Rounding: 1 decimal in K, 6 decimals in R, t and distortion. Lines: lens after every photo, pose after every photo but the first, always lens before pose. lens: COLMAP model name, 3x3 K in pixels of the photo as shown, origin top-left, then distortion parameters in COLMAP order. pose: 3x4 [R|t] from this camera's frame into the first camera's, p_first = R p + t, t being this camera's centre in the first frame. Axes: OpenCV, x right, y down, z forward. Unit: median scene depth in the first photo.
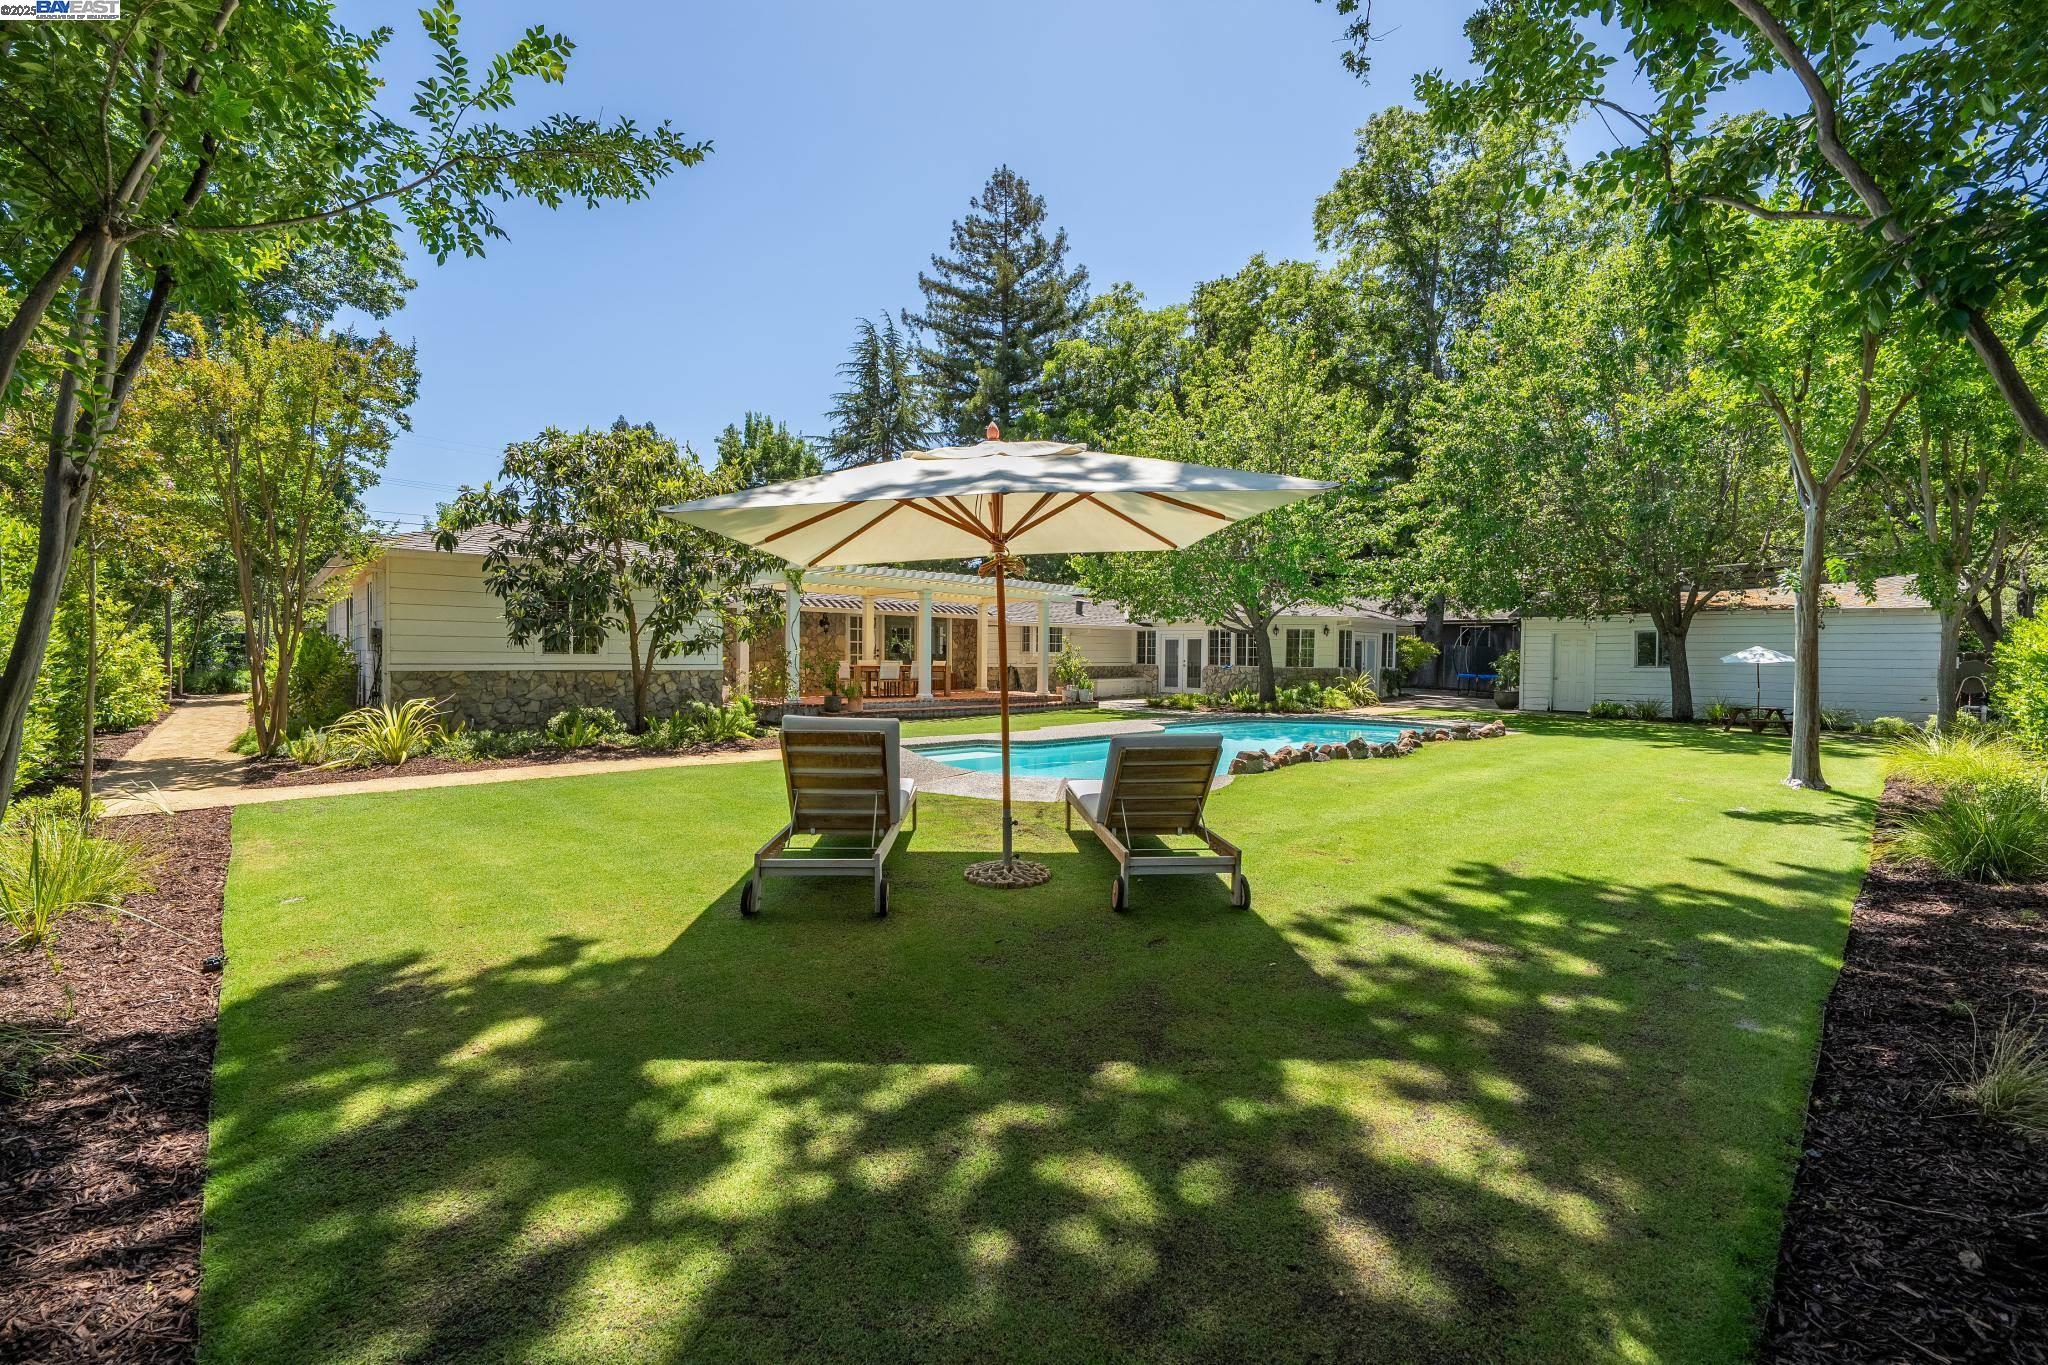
lens RADIAL K [[872.6, 0, 1019.2], [0, 872.6, 667.5], [0, 0, 1]] dist [0.003937, -0.002455]
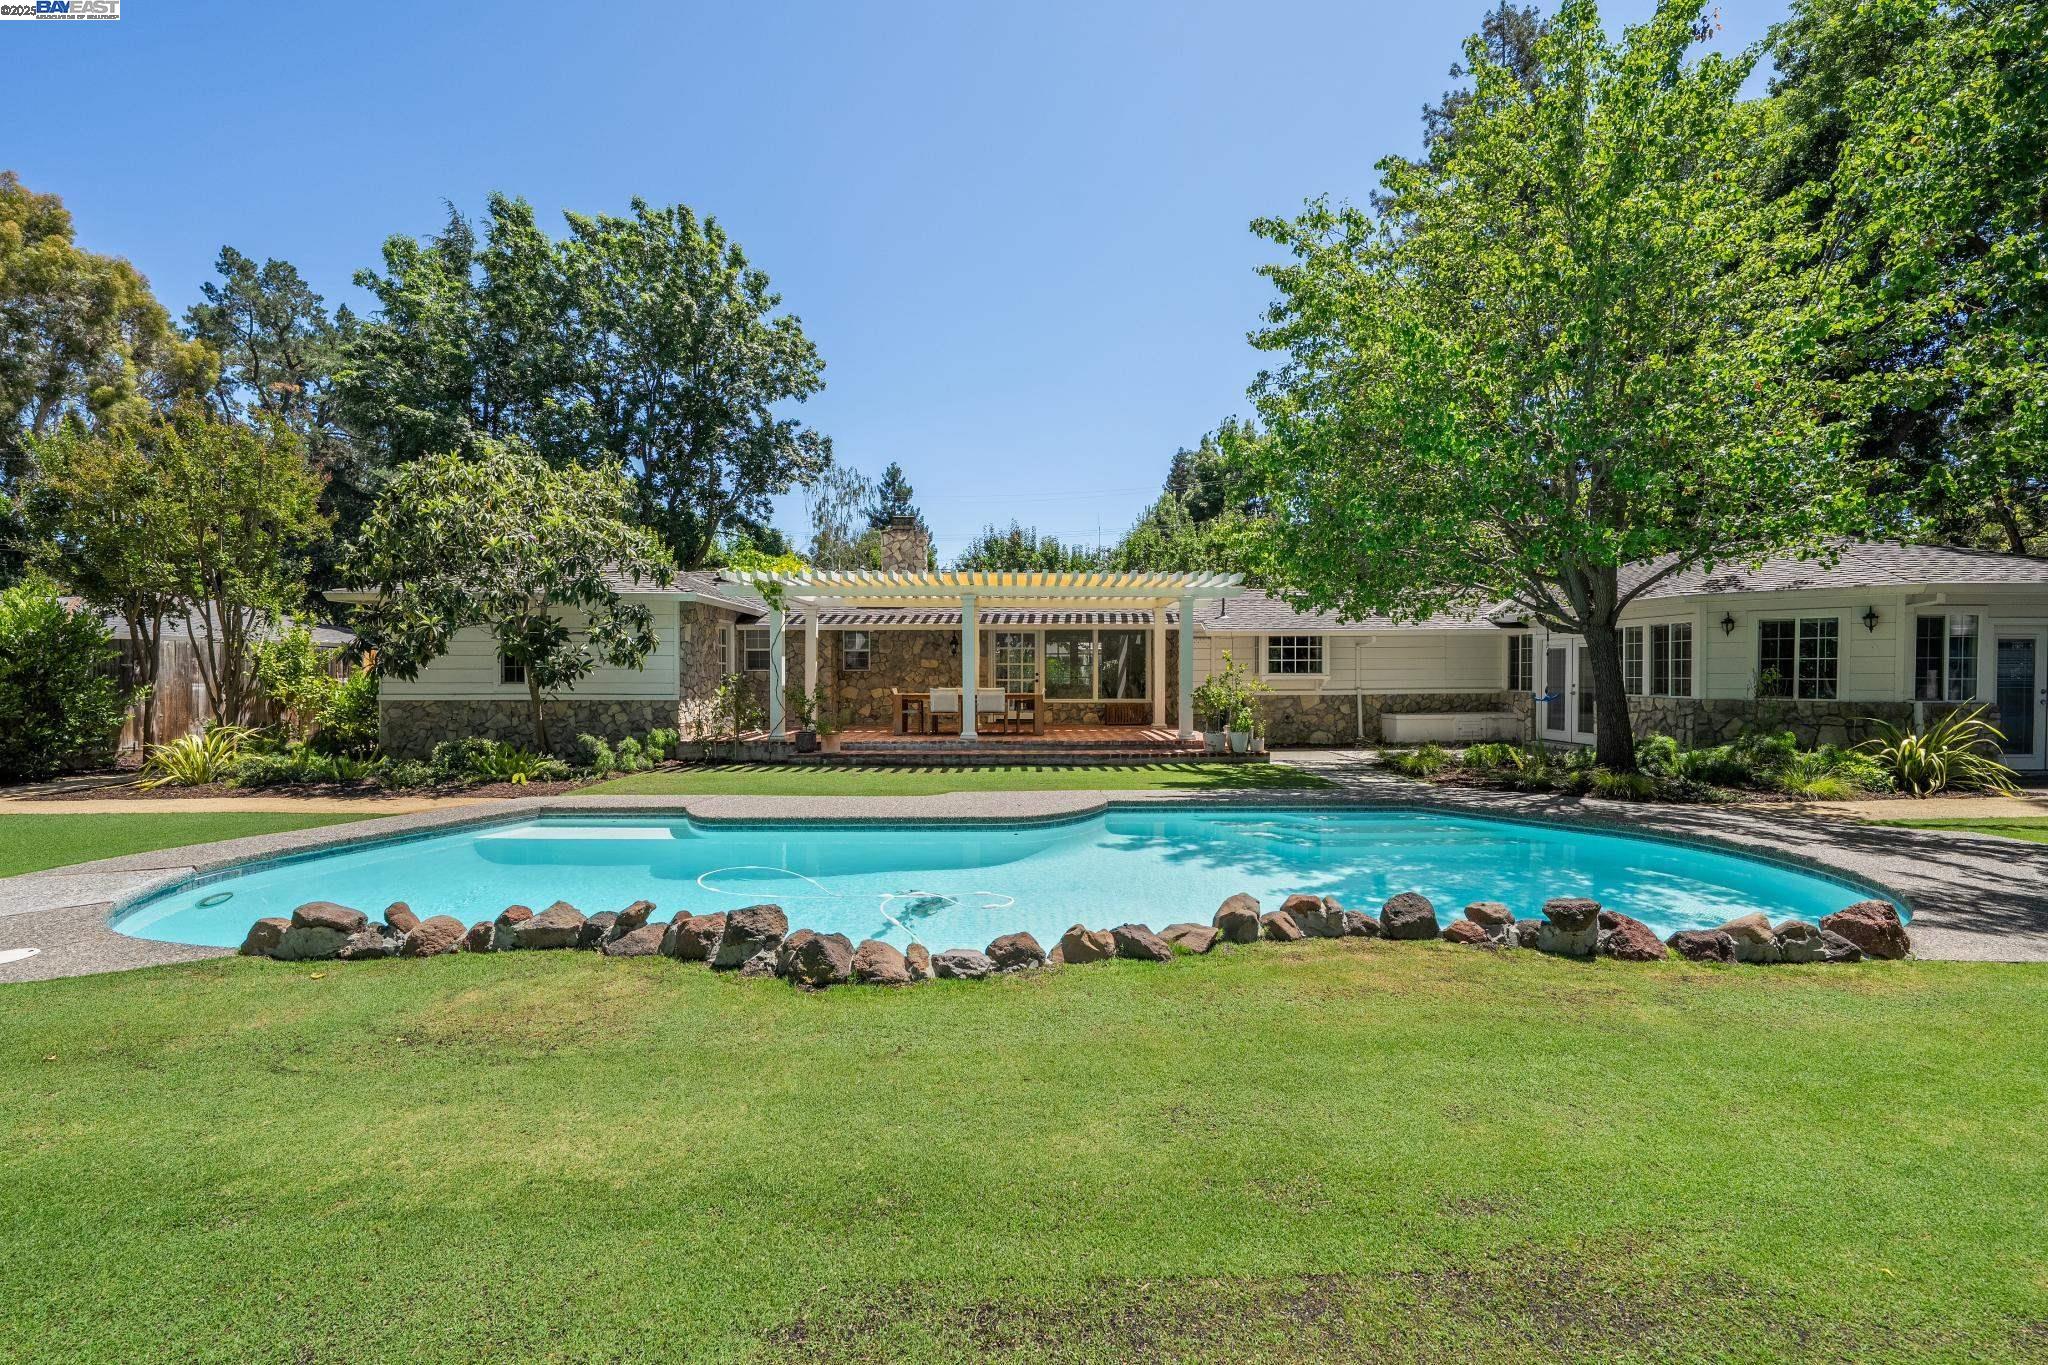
lens RADIAL K [[872.6, 0, 1027.5], [0, 872.6, 672.3], [0, 0, 1]] dist [0.003937, -0.002455]
pose [[0.727067, -0.010582, -0.686485, 0.351965], [-0.000820, 0.999867, -0.016282, -0.007381], [0.686566, 0.012401, 0.726962, 0.386772]]
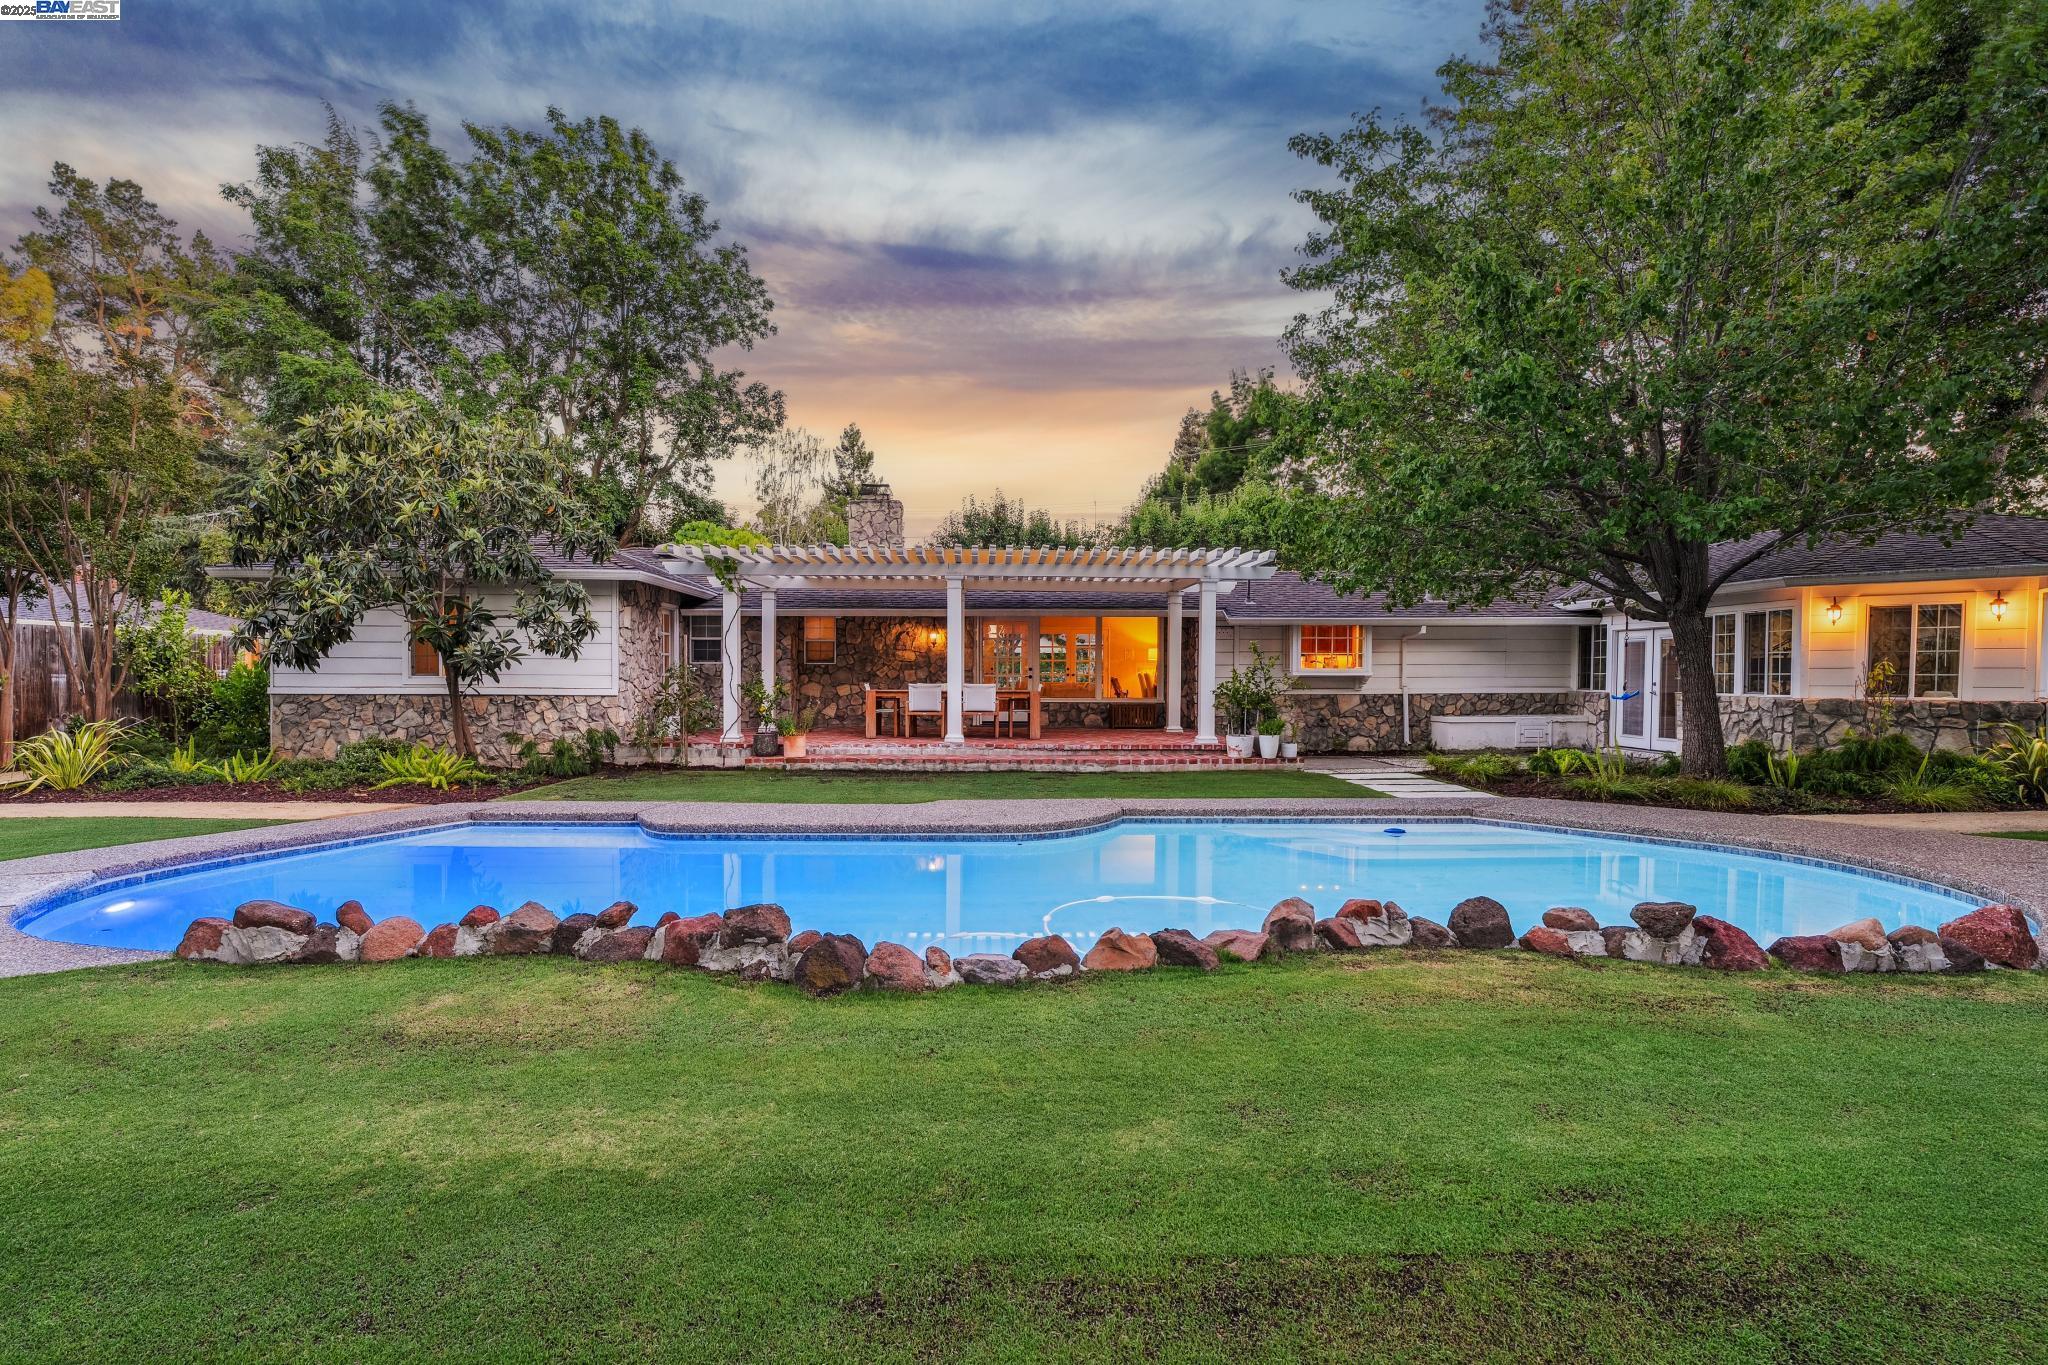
lens RADIAL K [[1028.8, 0, 1010.3], [0, 1028.8, 696.7], [0, 0, 1]] dist [-0.005706, 0.003722]
pose [[0.729164, 0.008171, -0.684291, 0.350831], [-0.005071, 0.999966, 0.006536, -0.002332], [0.684321, -0.001296, 0.729180, 0.374725]]
